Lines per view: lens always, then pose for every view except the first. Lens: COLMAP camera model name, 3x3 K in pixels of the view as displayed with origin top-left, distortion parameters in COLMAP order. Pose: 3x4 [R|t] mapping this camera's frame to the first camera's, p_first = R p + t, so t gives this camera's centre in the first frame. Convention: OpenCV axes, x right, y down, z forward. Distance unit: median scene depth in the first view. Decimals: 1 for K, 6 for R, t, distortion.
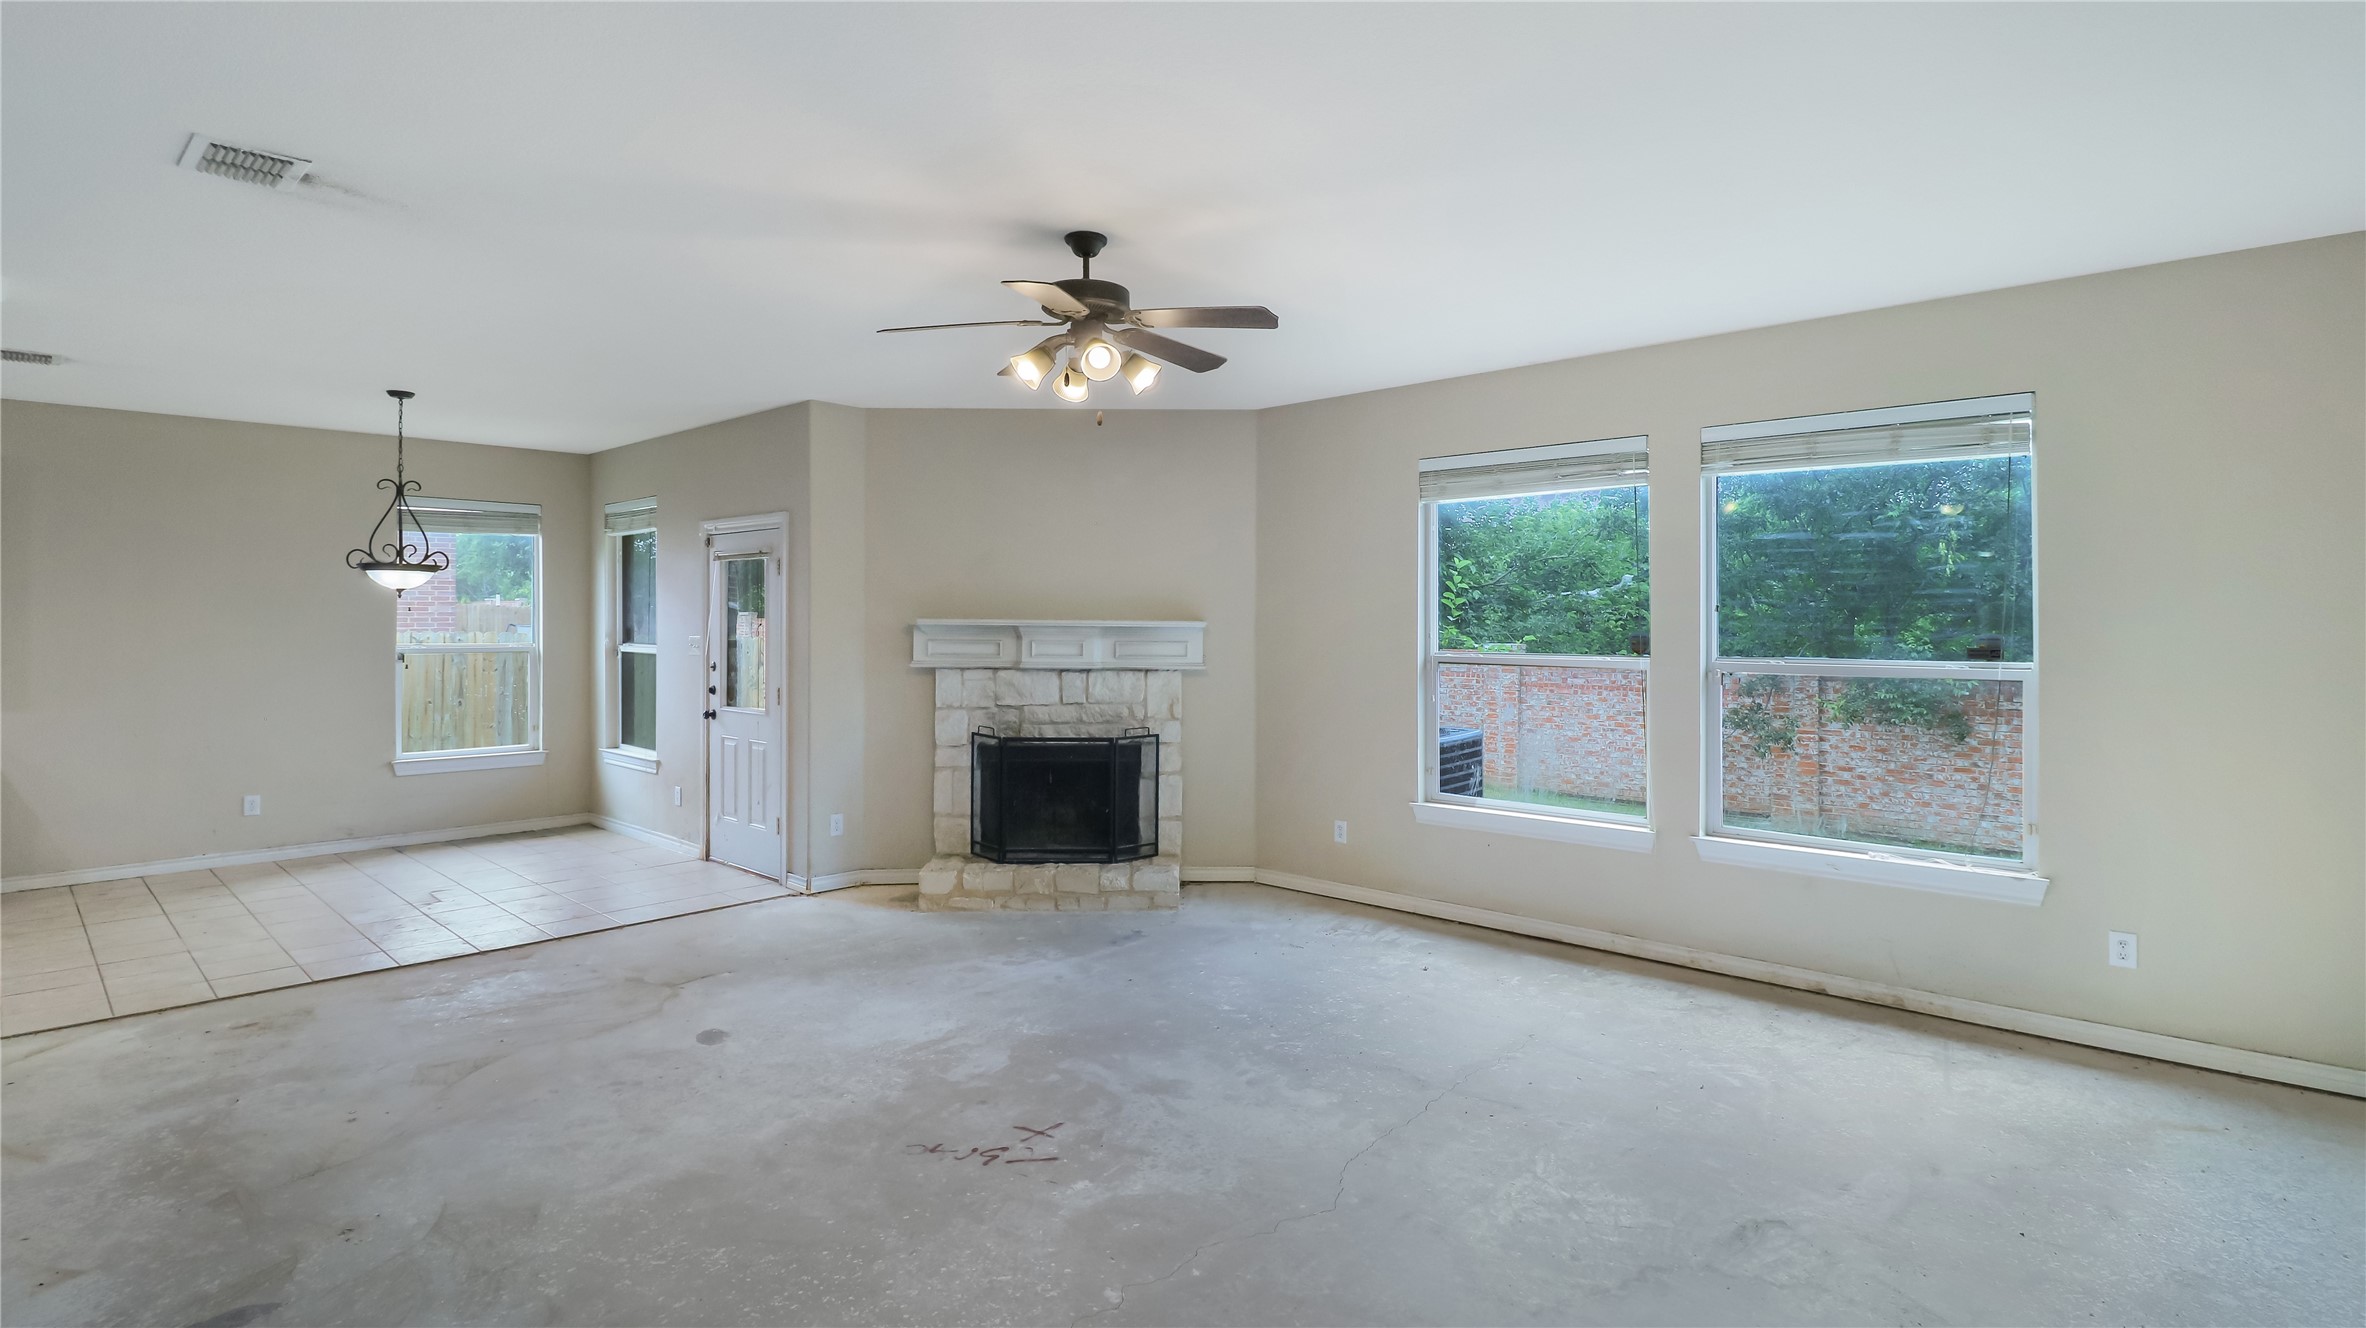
lens RADIAL K [[1140.2, 0, 1190.8], [0, 1140.2, 612.2], [0, 0, 1]] dist [0.001508, -0.010506]
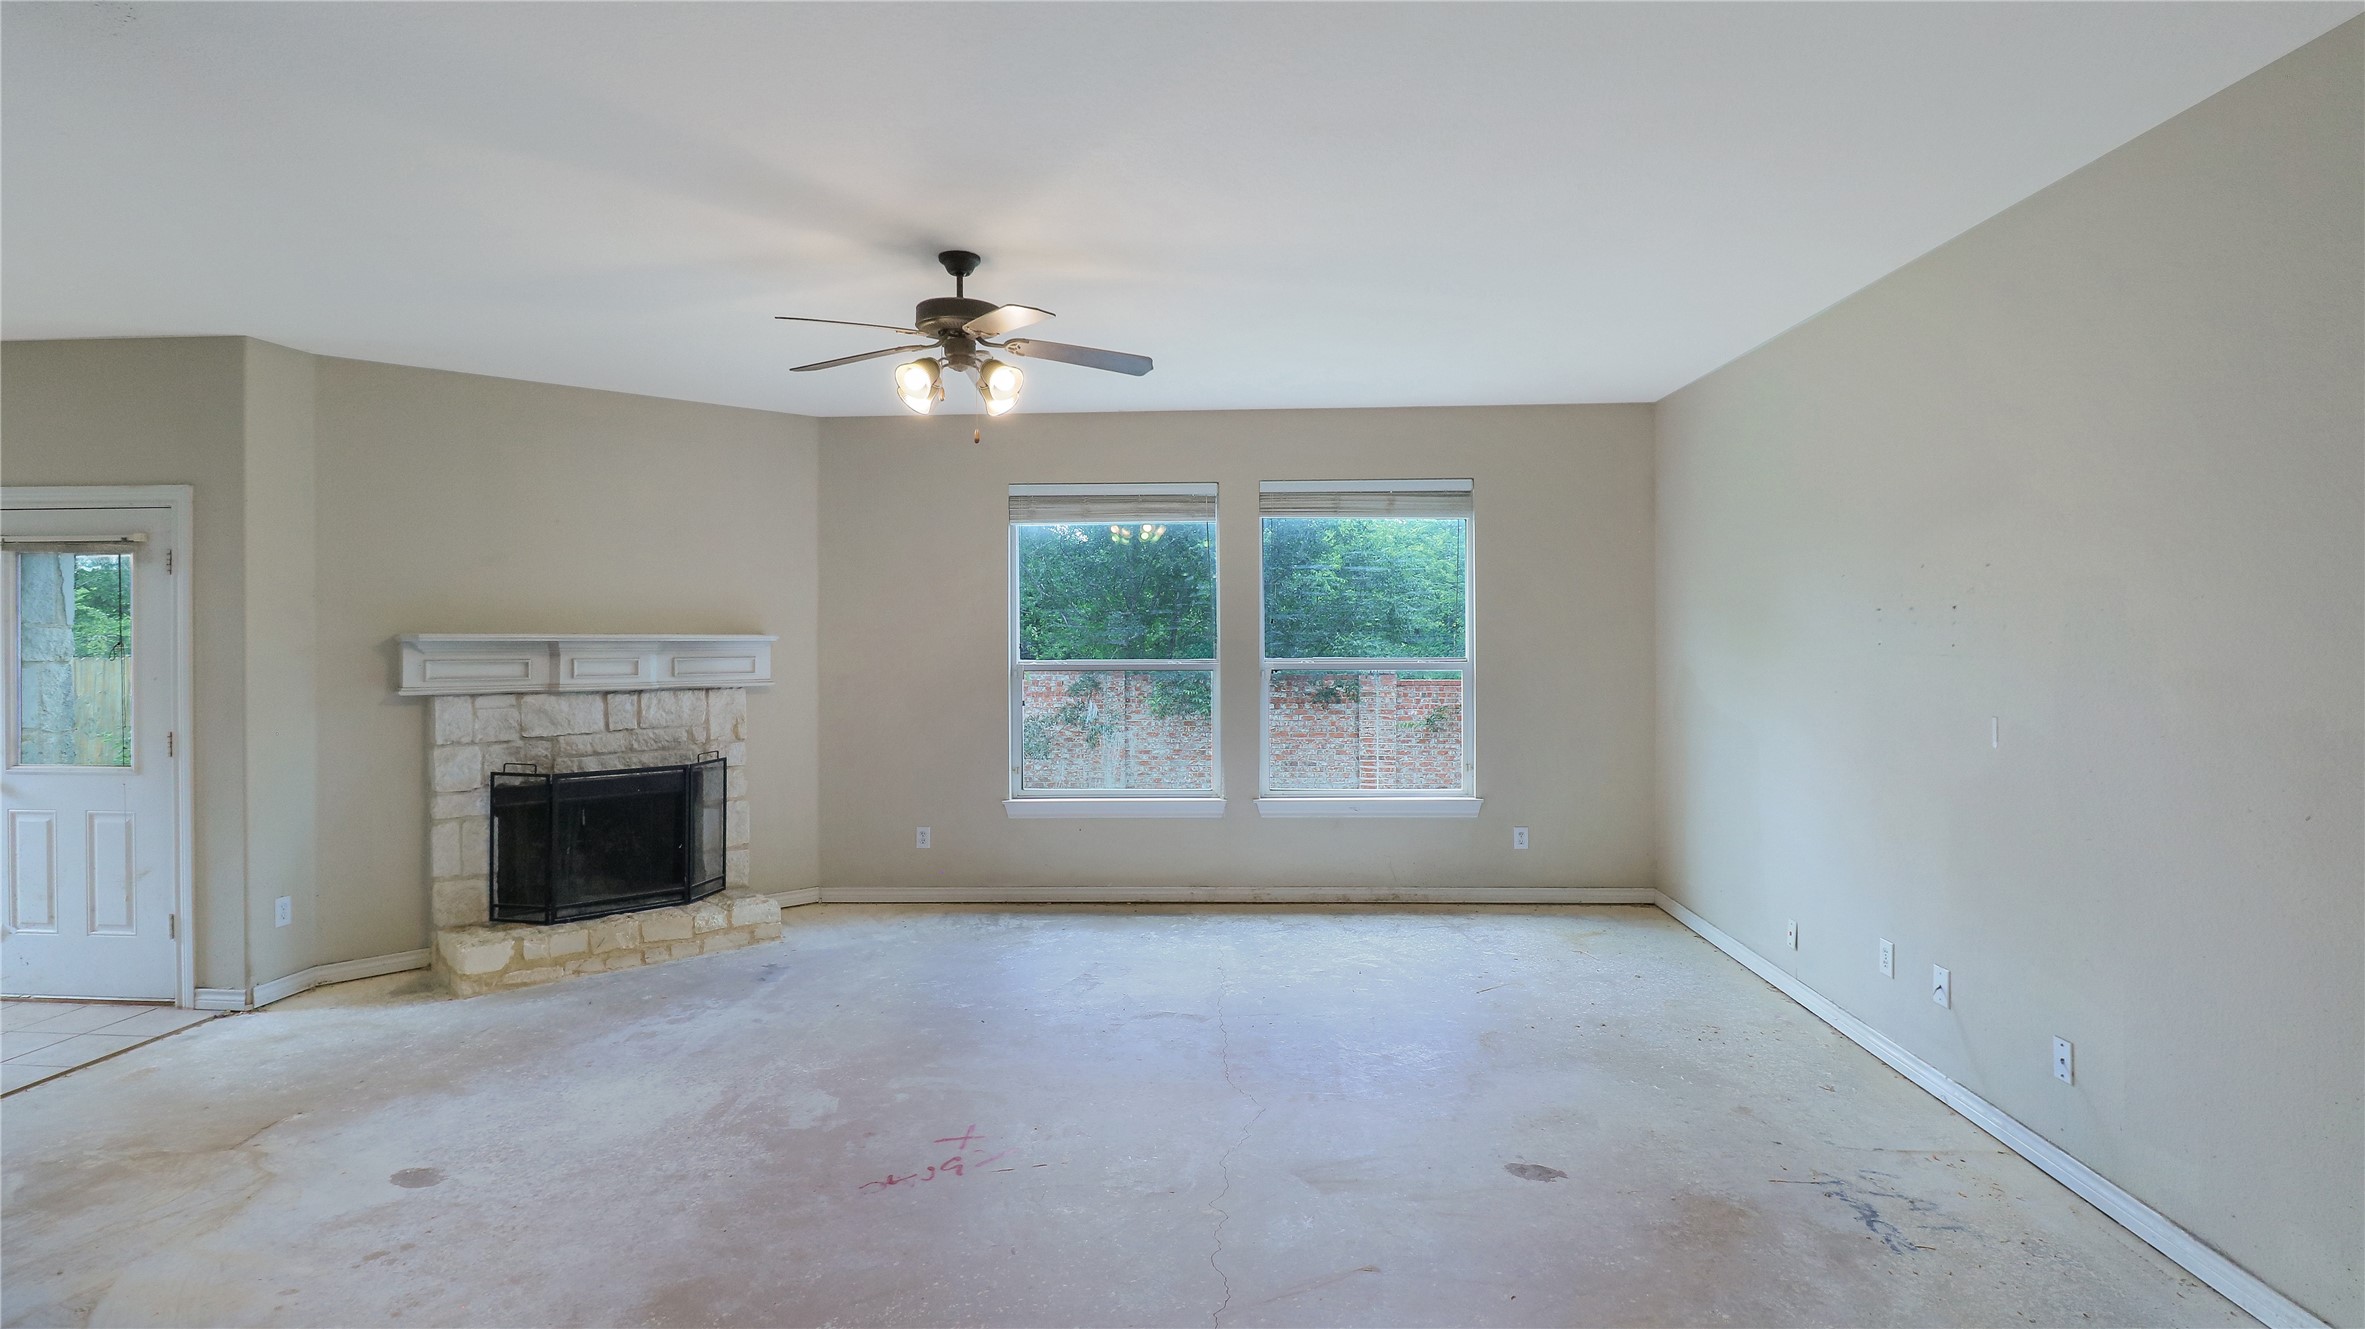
lens RADIAL K [[1139.7, 0, 1208.9], [0, 1139.7, 628.0], [0, 0, 1]] dist [0.001508, -0.010506]
pose [[0.760886, -0.002968, 0.648878, -0.339995], [0.000395, 0.999991, 0.004111, -0.001307], [-0.648885, -0.002871, 0.760881, 0.046913]]
